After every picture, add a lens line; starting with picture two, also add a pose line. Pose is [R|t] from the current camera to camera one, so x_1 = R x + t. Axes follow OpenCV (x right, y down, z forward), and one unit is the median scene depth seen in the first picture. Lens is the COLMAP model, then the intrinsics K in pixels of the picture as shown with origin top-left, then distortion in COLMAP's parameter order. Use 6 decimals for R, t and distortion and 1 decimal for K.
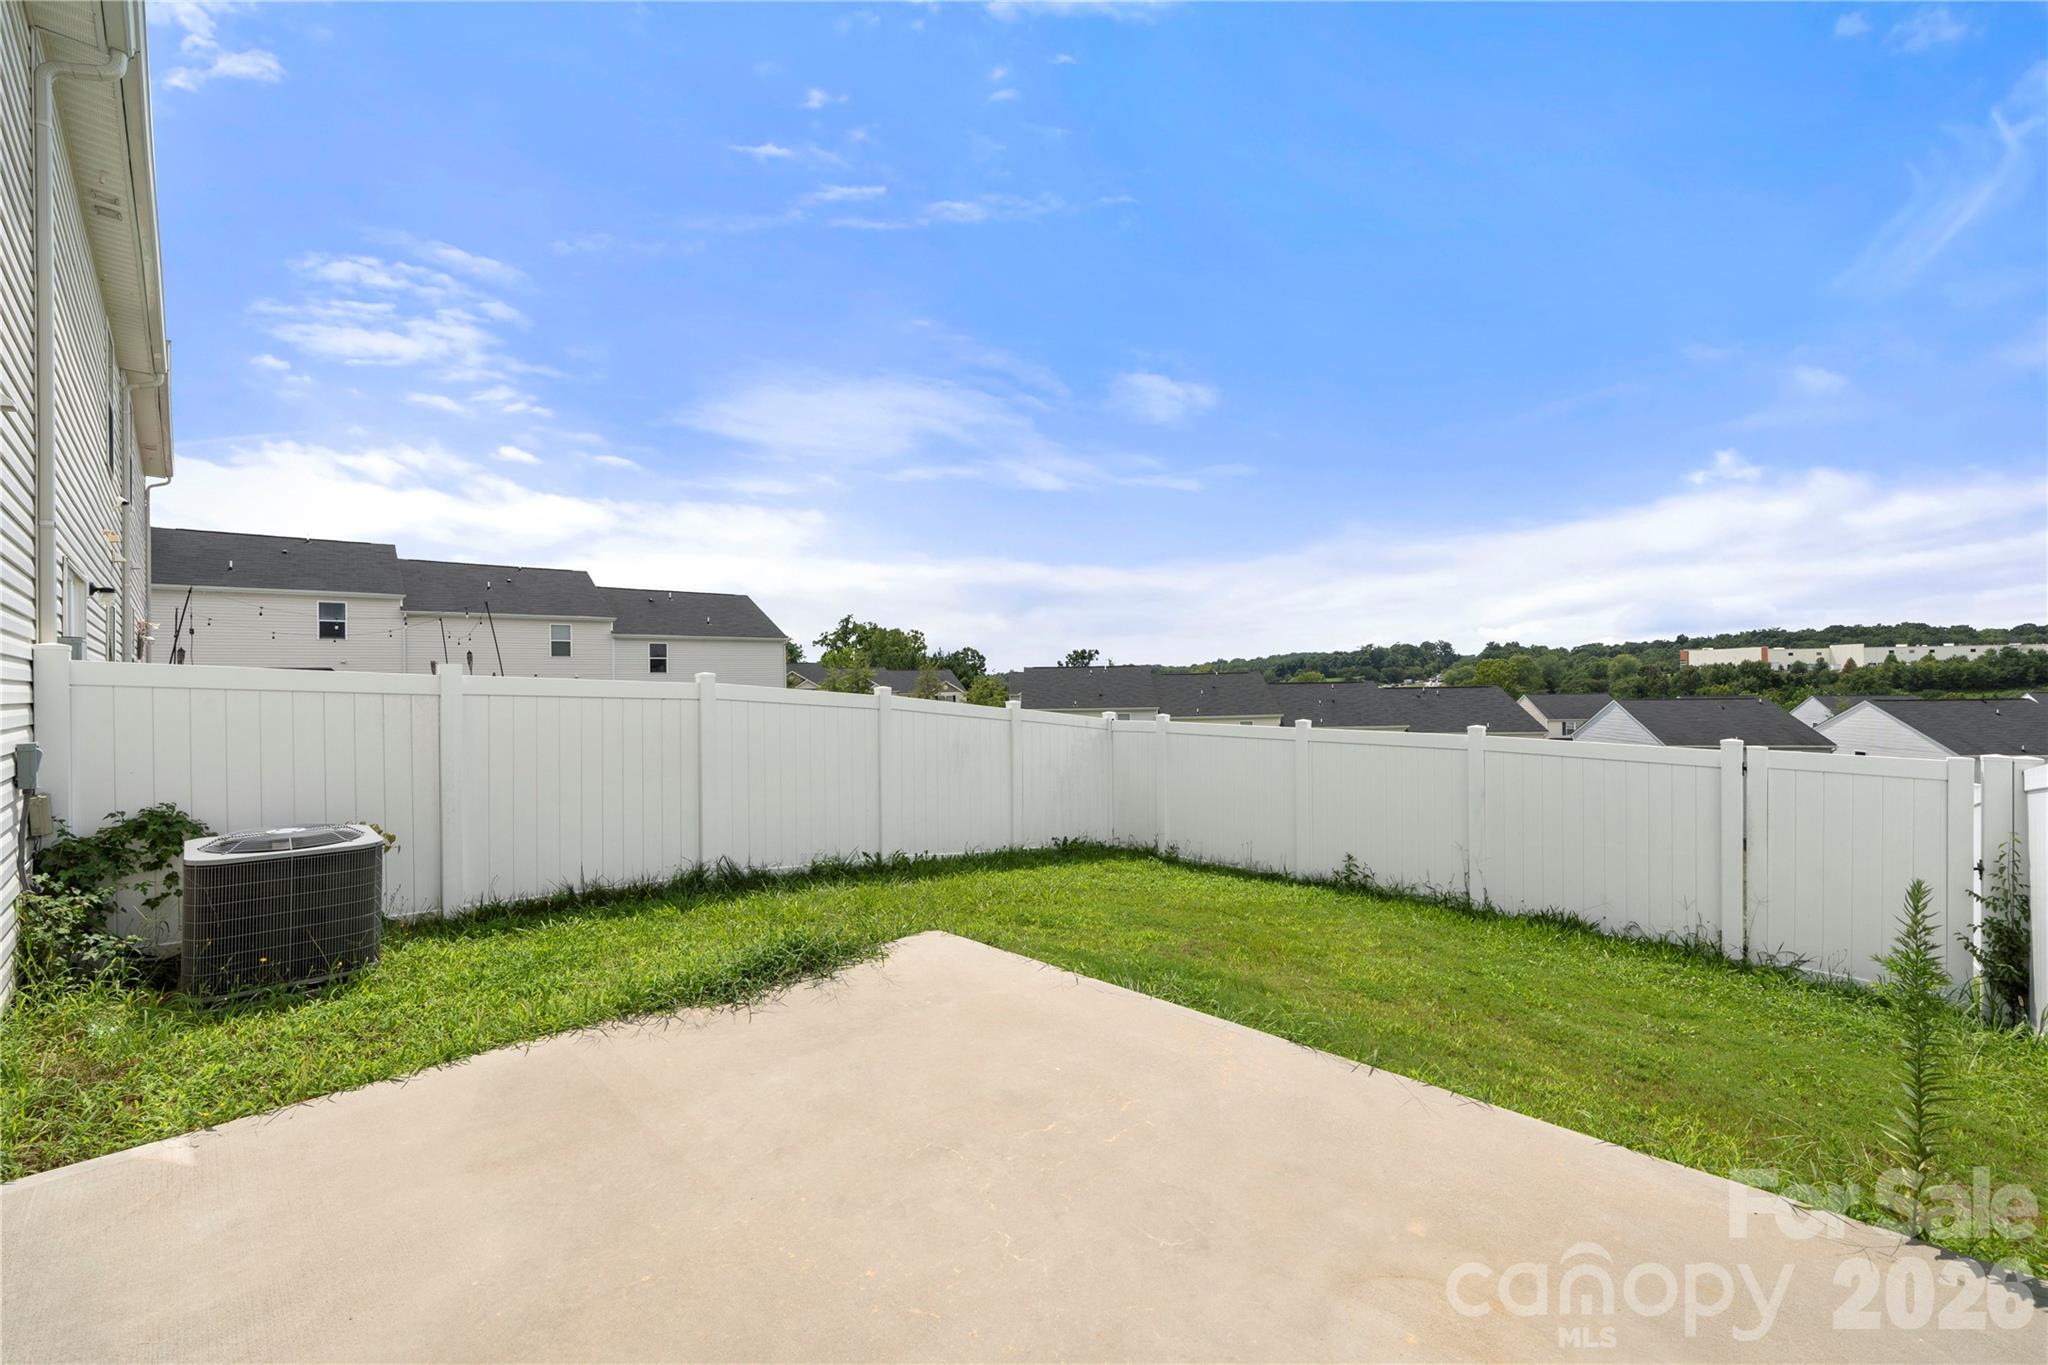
lens RADIAL K [[839.6, 0, 1018.6], [0, 839.6, 685.4], [0, 0, 1]] dist [-0.000779, 0.000928]
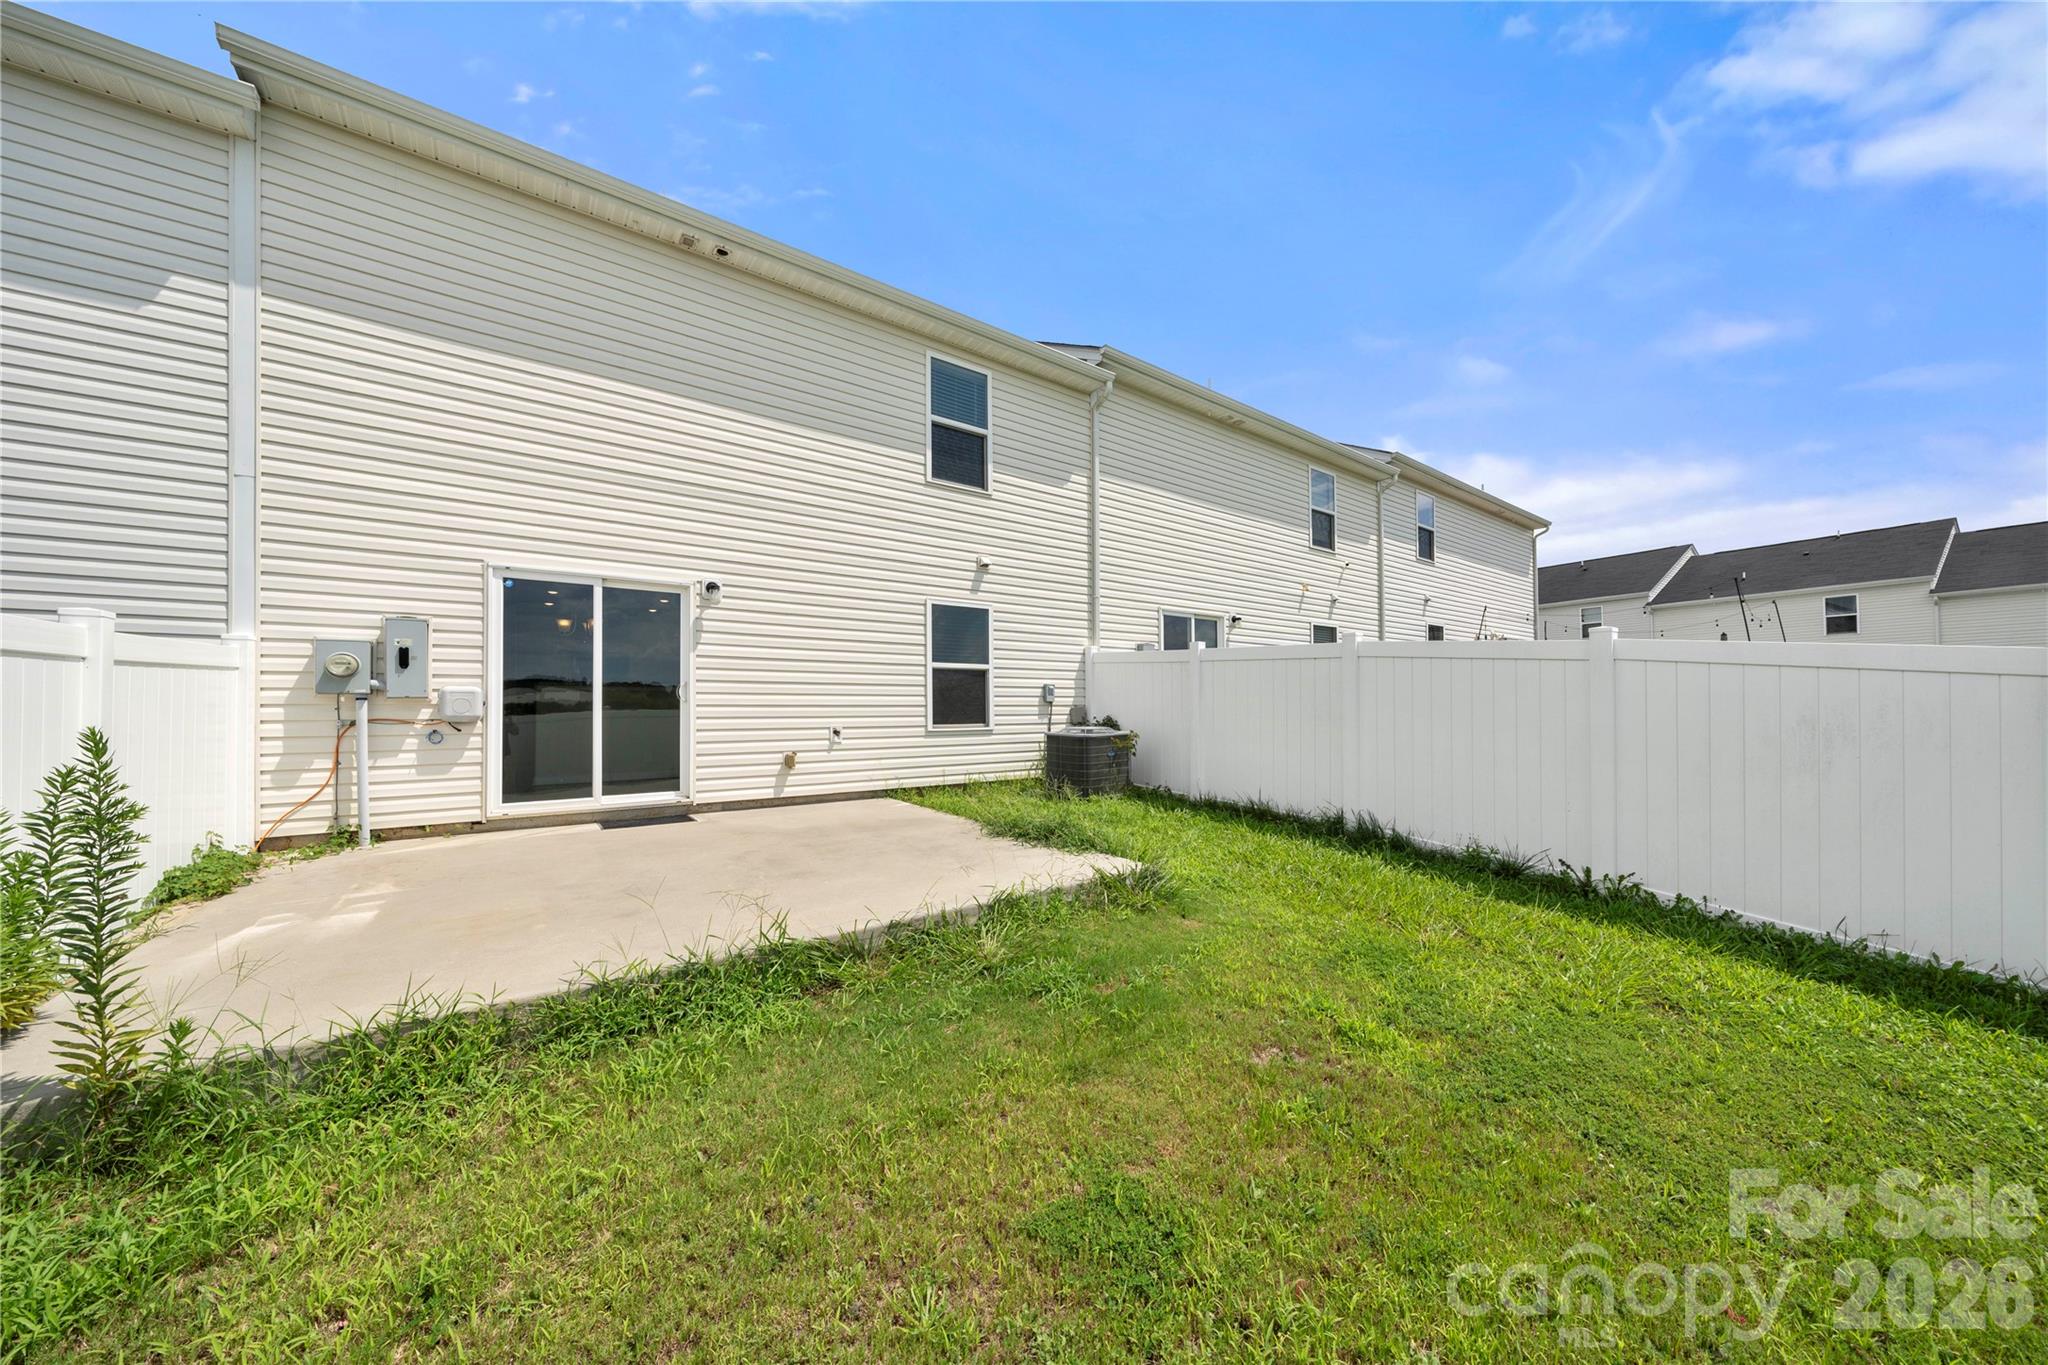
lens RADIAL K [[684.5, 0, 1024.0], [0, 684.5, 682.5], [0, 0, 1]] dist [-0.002544, -0.000047]
pose [[-0.143488, -0.021952, -0.989408, 0.264535], [0.005374, 0.999722, -0.022961, 0.036745], [0.989637, -0.008612, -0.143331, 0.379451]]
